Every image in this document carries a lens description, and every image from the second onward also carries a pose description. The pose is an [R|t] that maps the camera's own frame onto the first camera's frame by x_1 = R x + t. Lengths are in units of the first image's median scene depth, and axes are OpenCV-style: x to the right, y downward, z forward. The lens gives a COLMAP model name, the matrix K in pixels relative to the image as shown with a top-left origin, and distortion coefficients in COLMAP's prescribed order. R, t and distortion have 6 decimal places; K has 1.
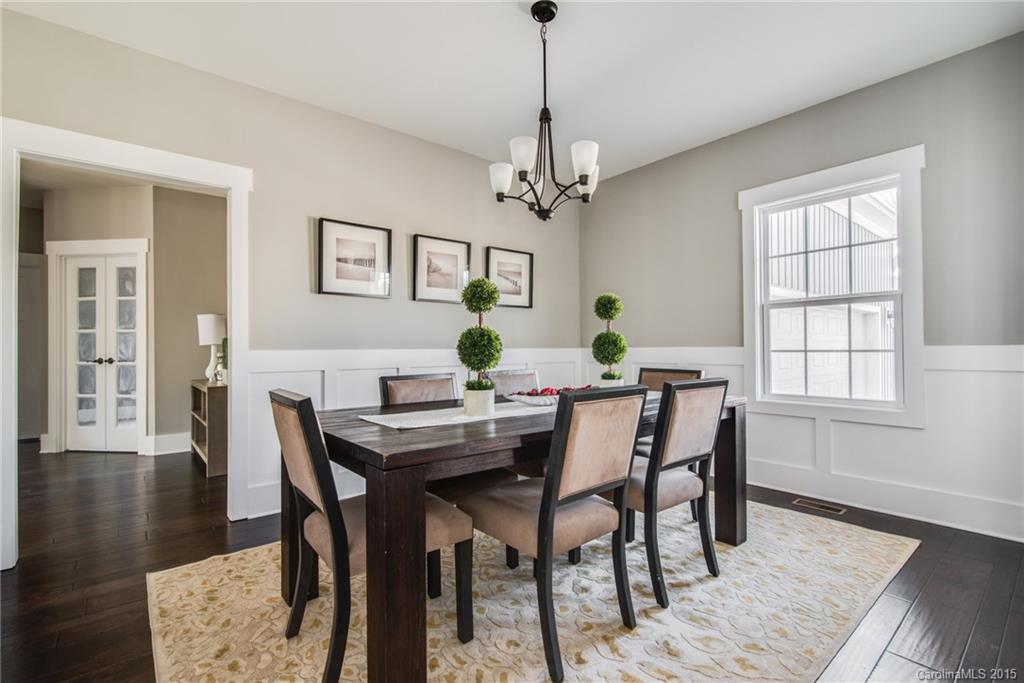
lens RADIAL K [[466.2, 0, 511.5], [0, 466.2, 342.7], [0, 0, 1]] dist [-0.009774, 0.001053]
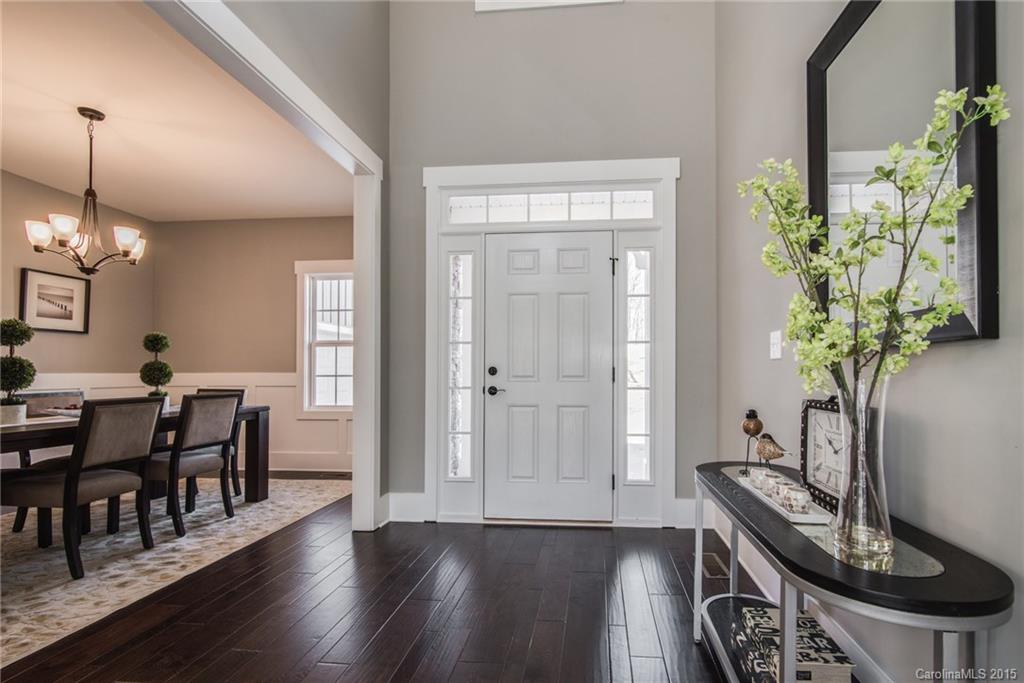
lens RADIAL K [[466.2, 0, 549.1], [0, 466.2, 366.4], [0, 0, 1]] dist [-0.009774, 0.001053]
pose [[0.697151, 0.015207, 0.716763, 0.047044], [-0.012689, 0.999880, -0.008873, -0.012388], [-0.716812, -0.002909, 0.697260, -0.800035]]
